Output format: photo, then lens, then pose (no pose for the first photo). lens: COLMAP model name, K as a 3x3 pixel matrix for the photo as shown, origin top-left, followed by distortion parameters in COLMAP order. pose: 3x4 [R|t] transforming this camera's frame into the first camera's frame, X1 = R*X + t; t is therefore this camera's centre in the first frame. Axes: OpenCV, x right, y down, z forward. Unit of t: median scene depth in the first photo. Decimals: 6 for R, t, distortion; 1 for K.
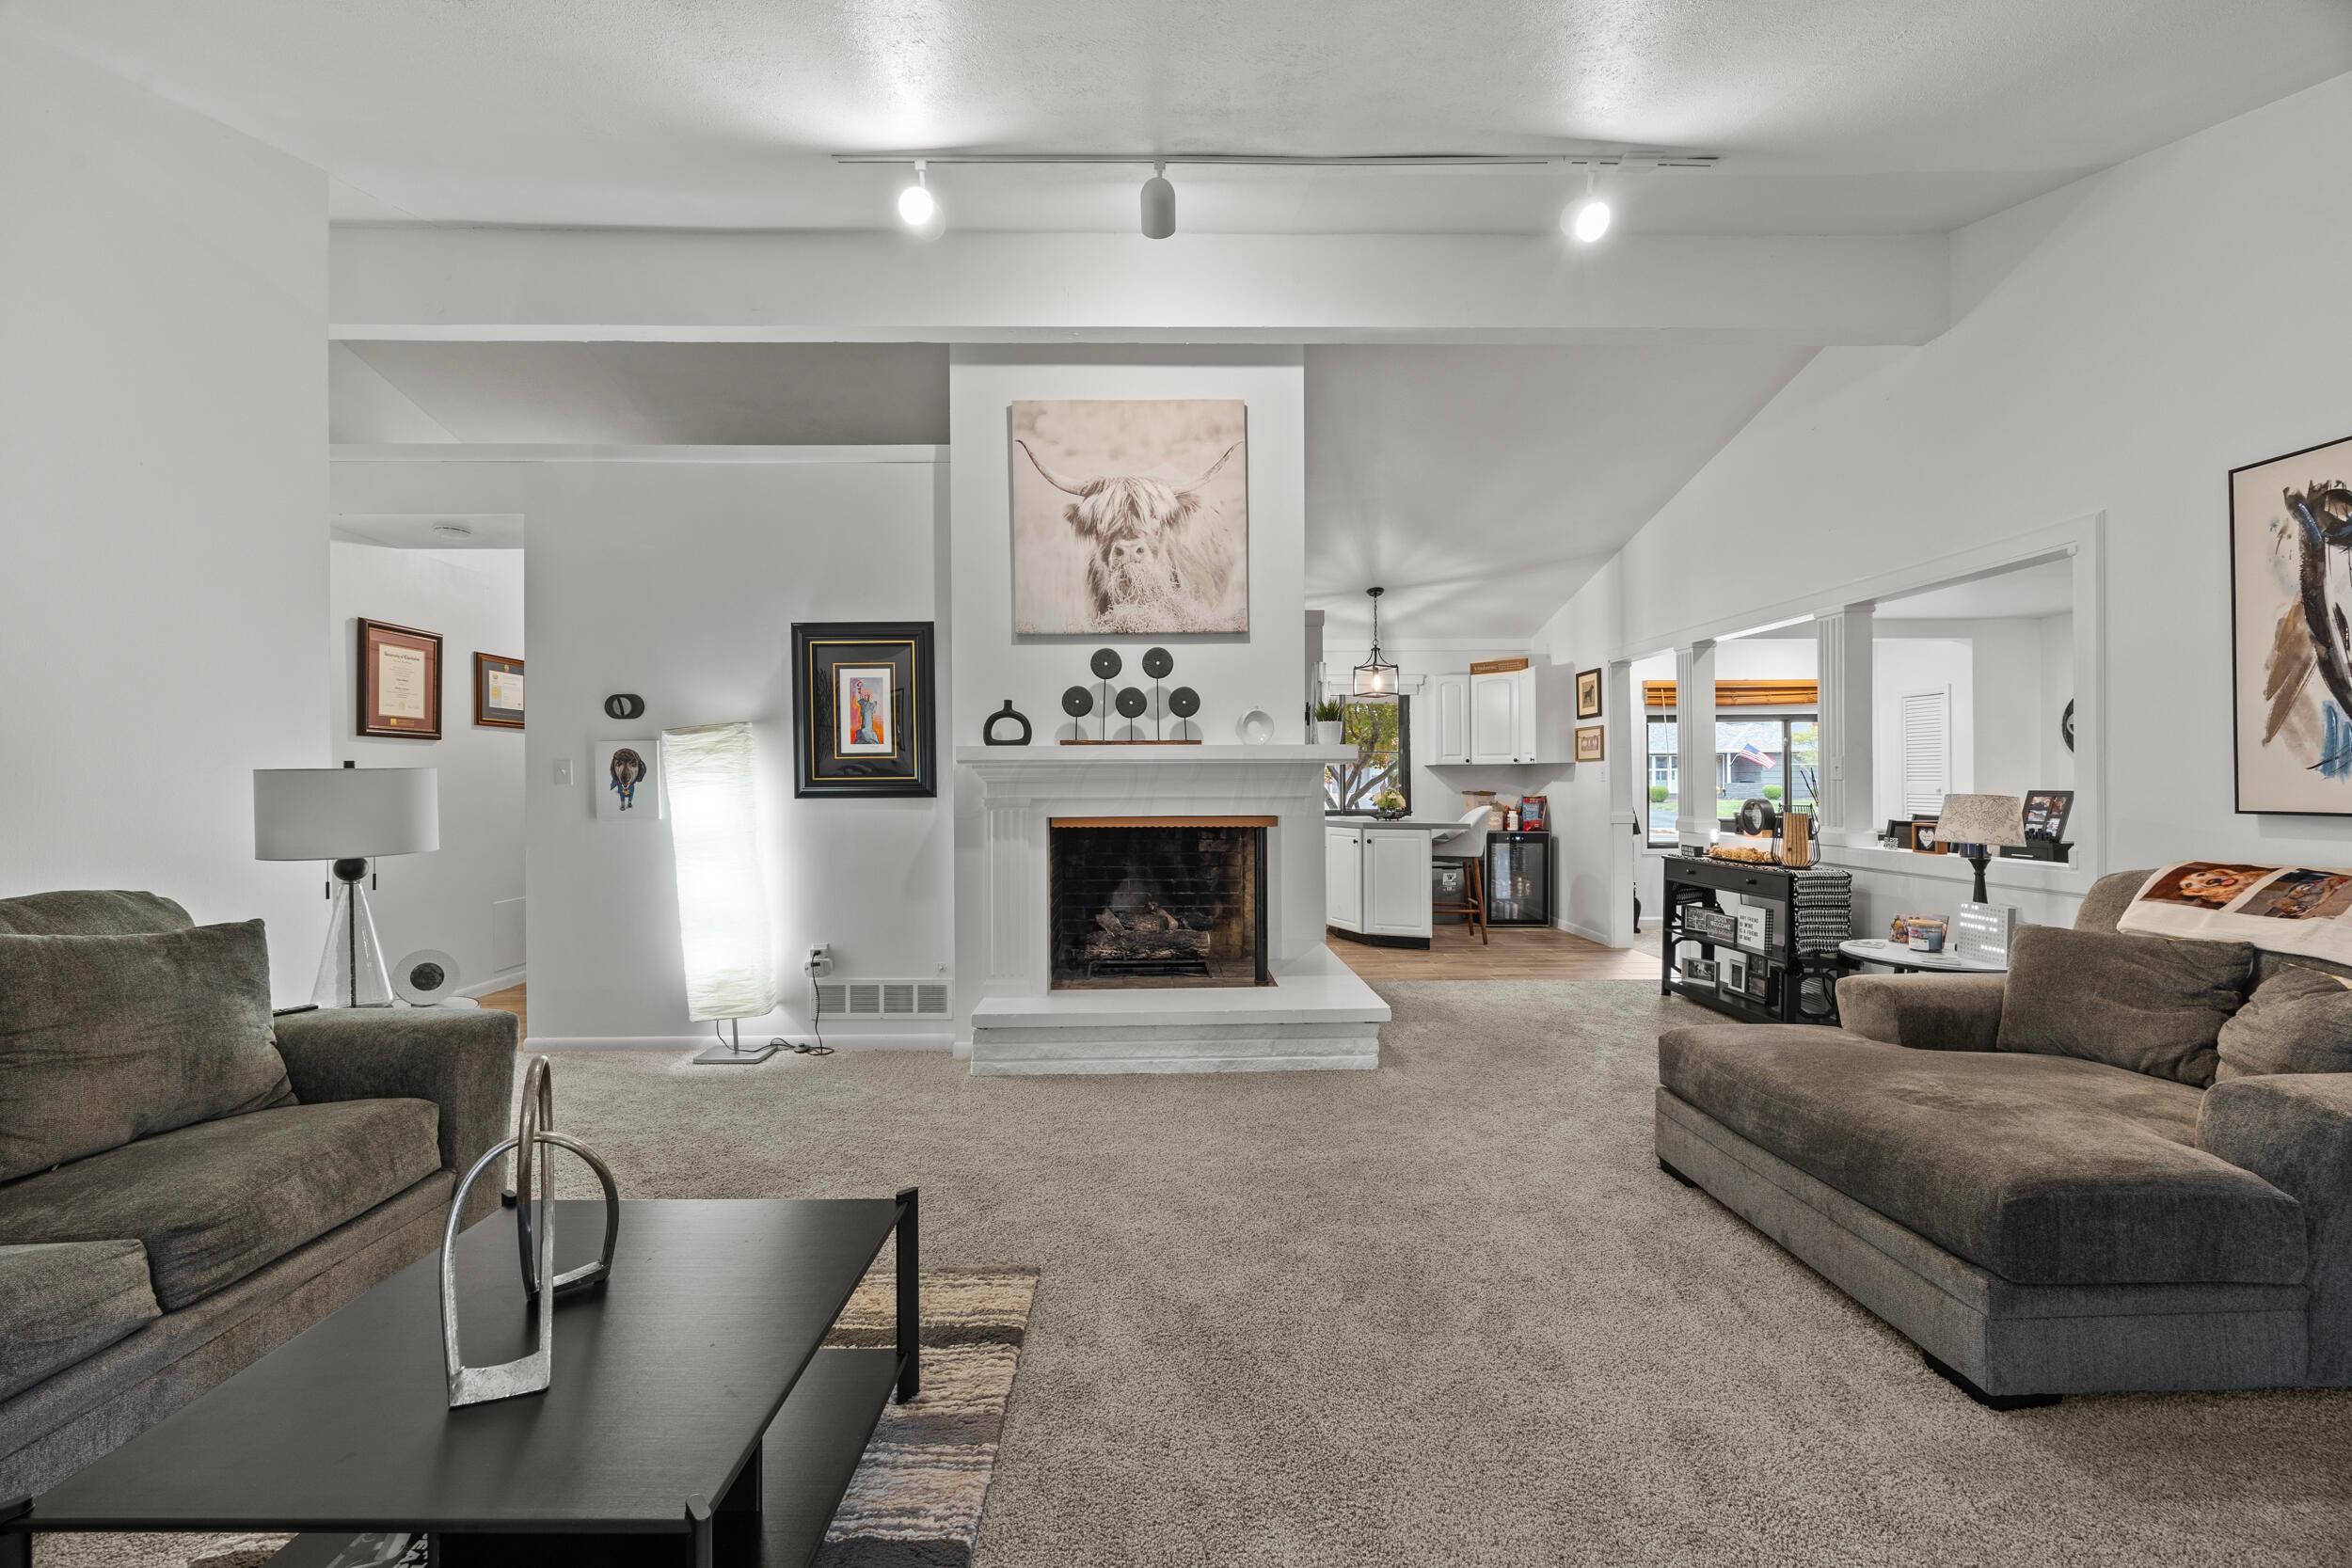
lens RADIAL K [[895.0, 0, 1165.9], [0, 895.0, 783.3], [0, 0, 1]] dist [-0.002515, -0.000154]
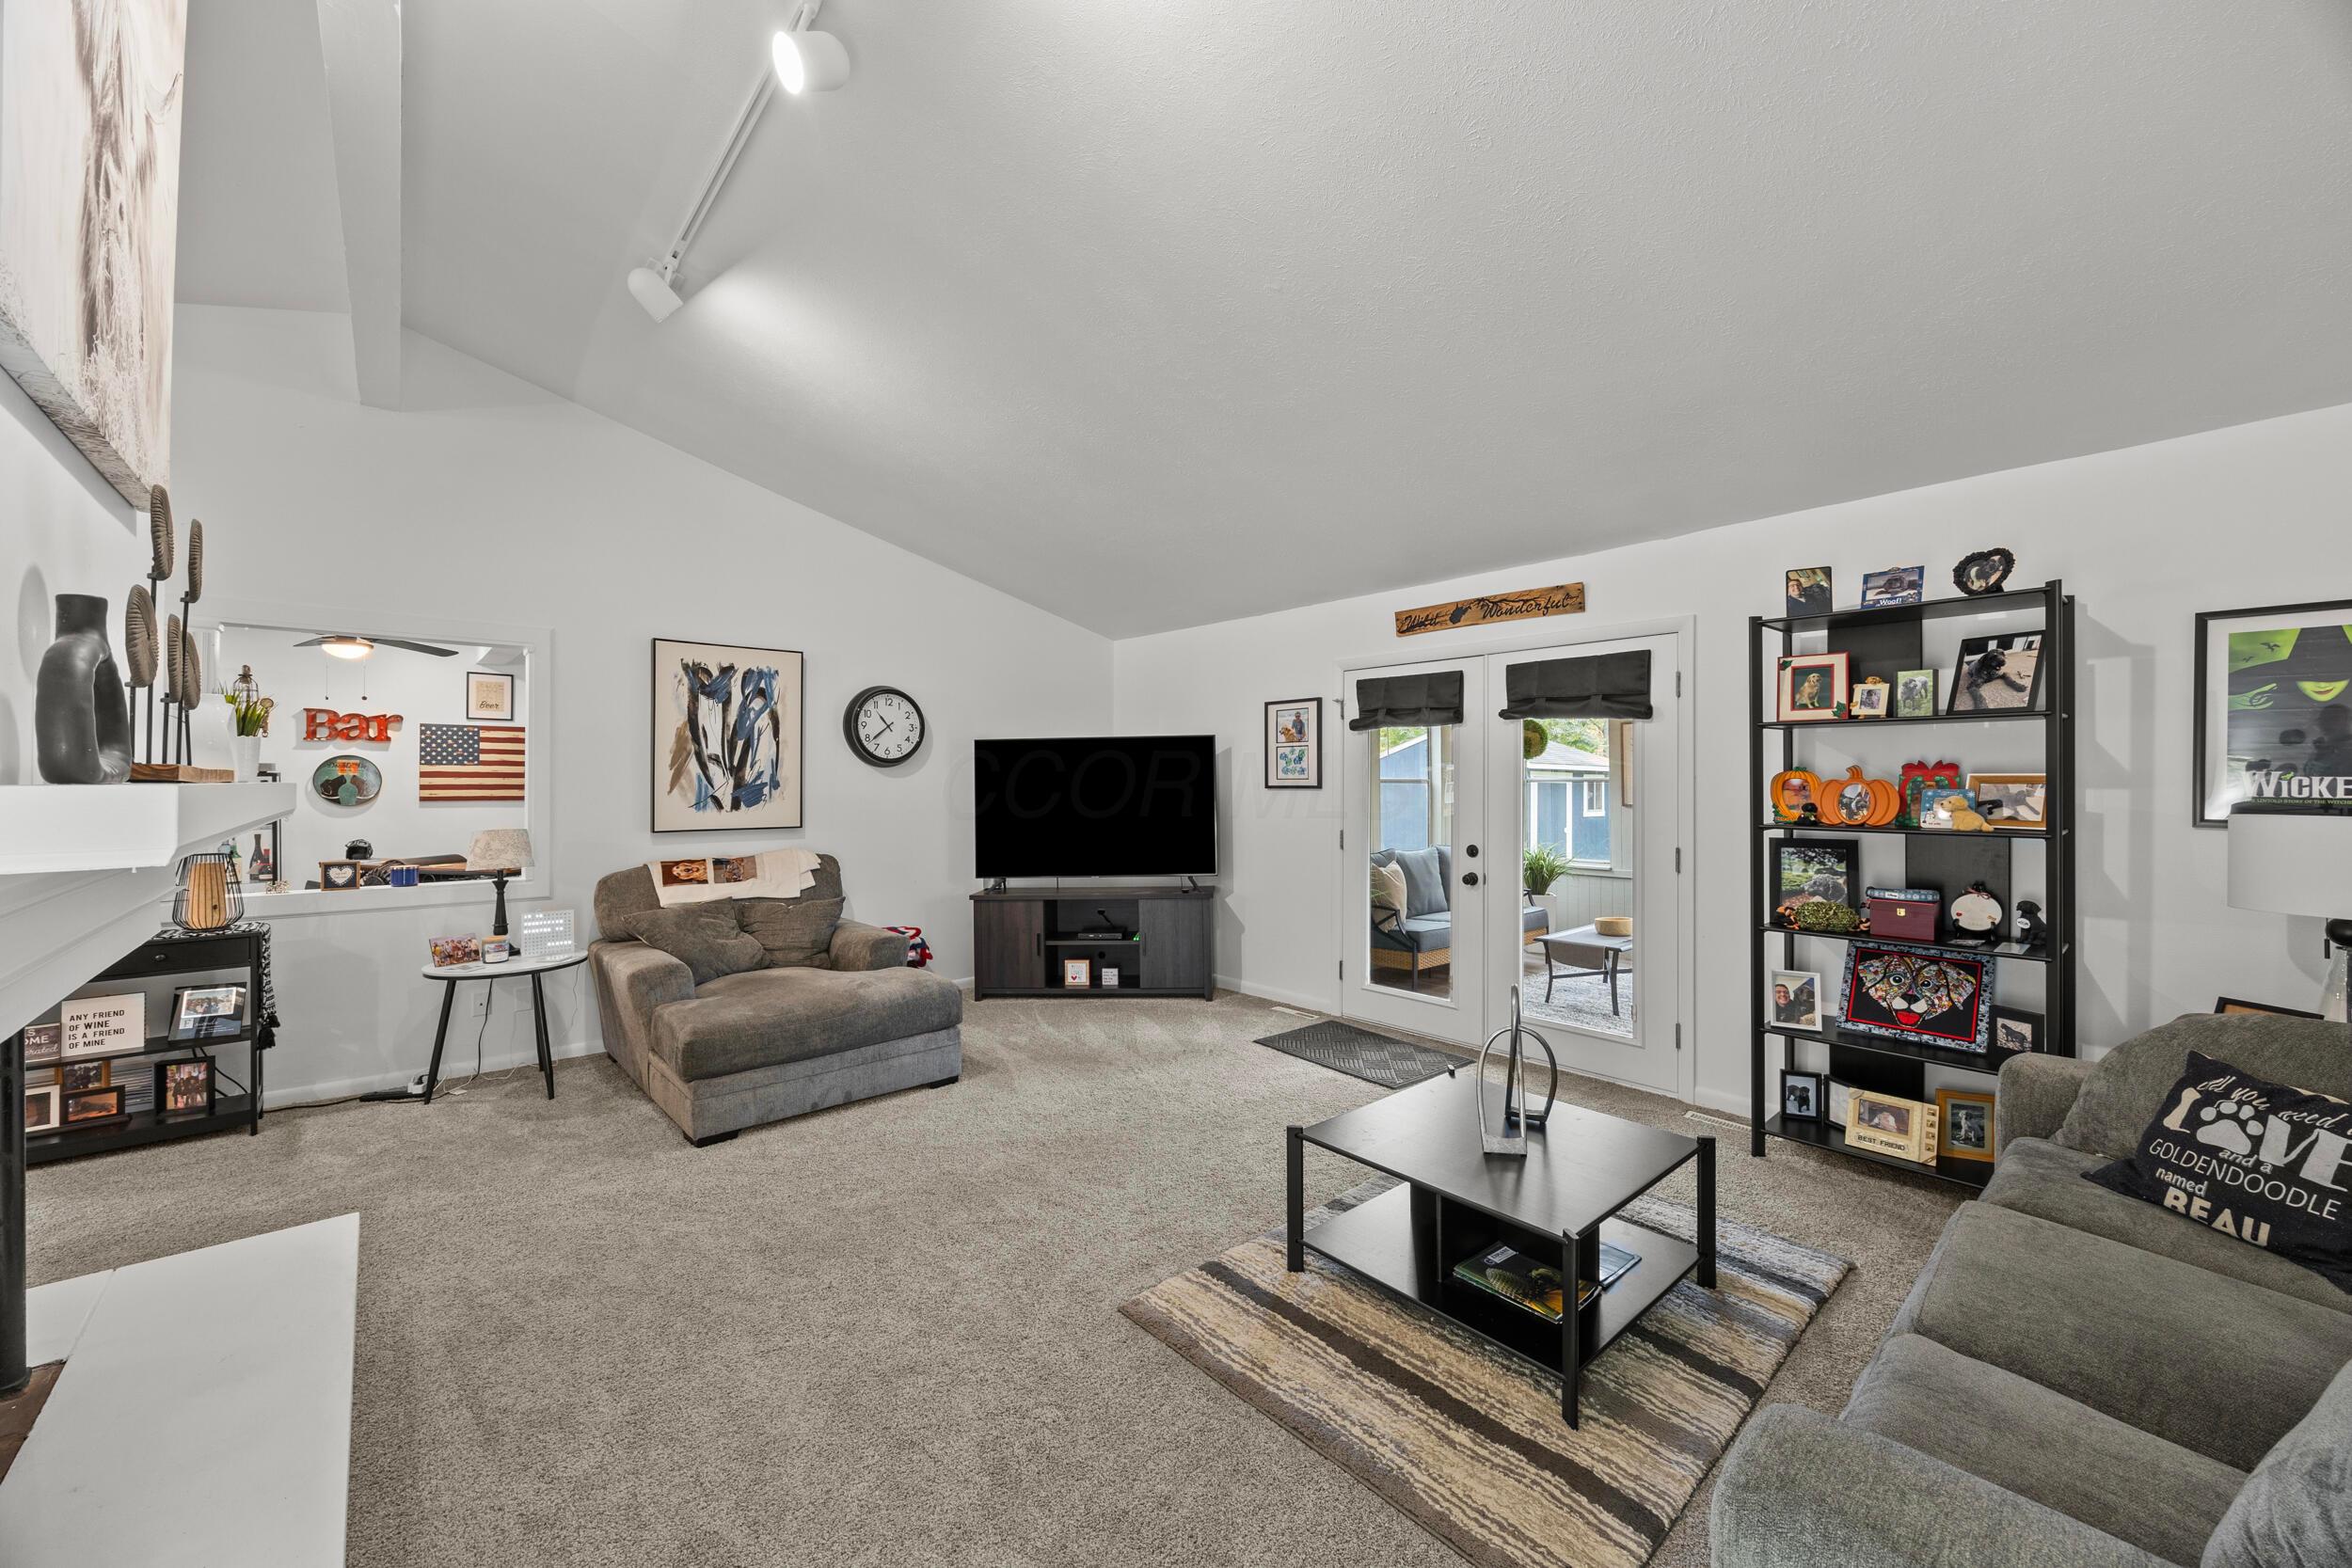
lens RADIAL K [[895.3, 0, 1177.0], [0, 895.3, 788.2], [0, 0, 1]] dist [-0.008719, 0.000079]
pose [[-0.649450, 0.000601, 0.760404, -0.865889], [0.005400, 0.999978, 0.003822, -0.058578], [-0.760386, 0.006588, -0.649439, 1.436831]]
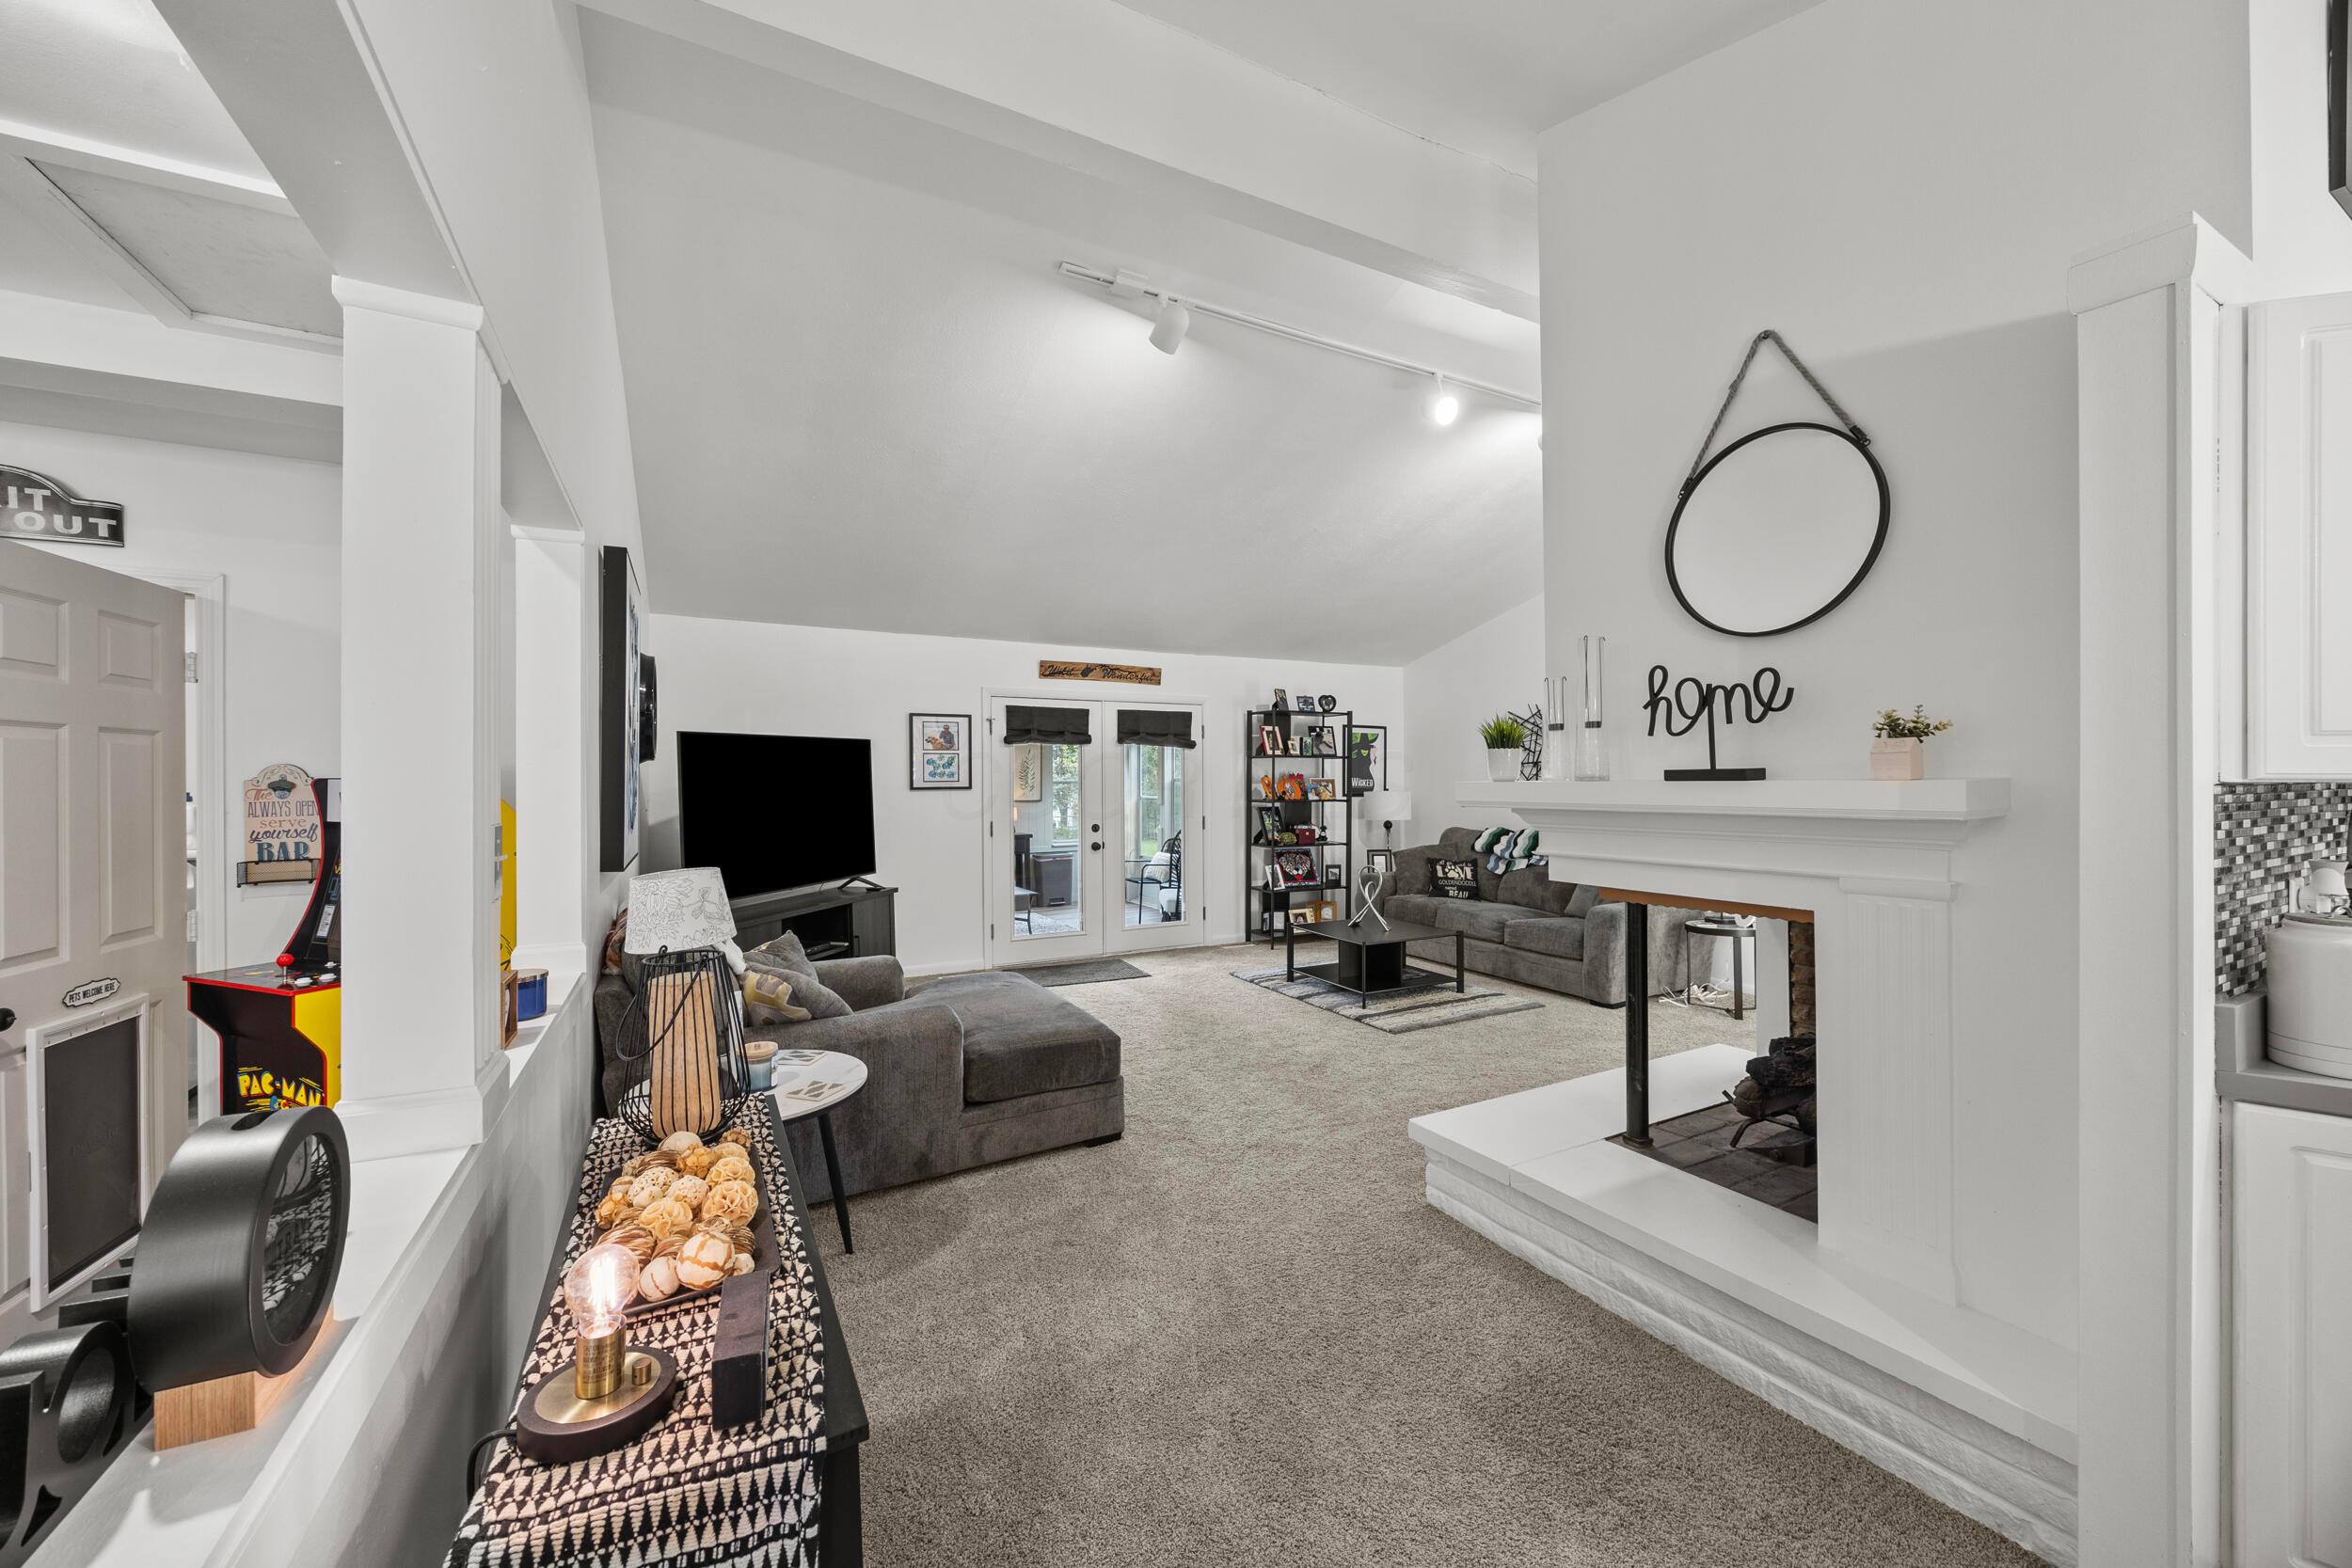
lens RADIAL K [[895.0, 0, 1165.9], [0, 895.0, 783.3], [0, 0, 1]] dist [-0.002515, -0.000154]
pose [[-0.890223, 0.012190, -0.455362, 1.189447], [0.010747, 0.999926, 0.005758, -0.073529], [0.455399, 0.000232, -0.890288, 2.369773]]
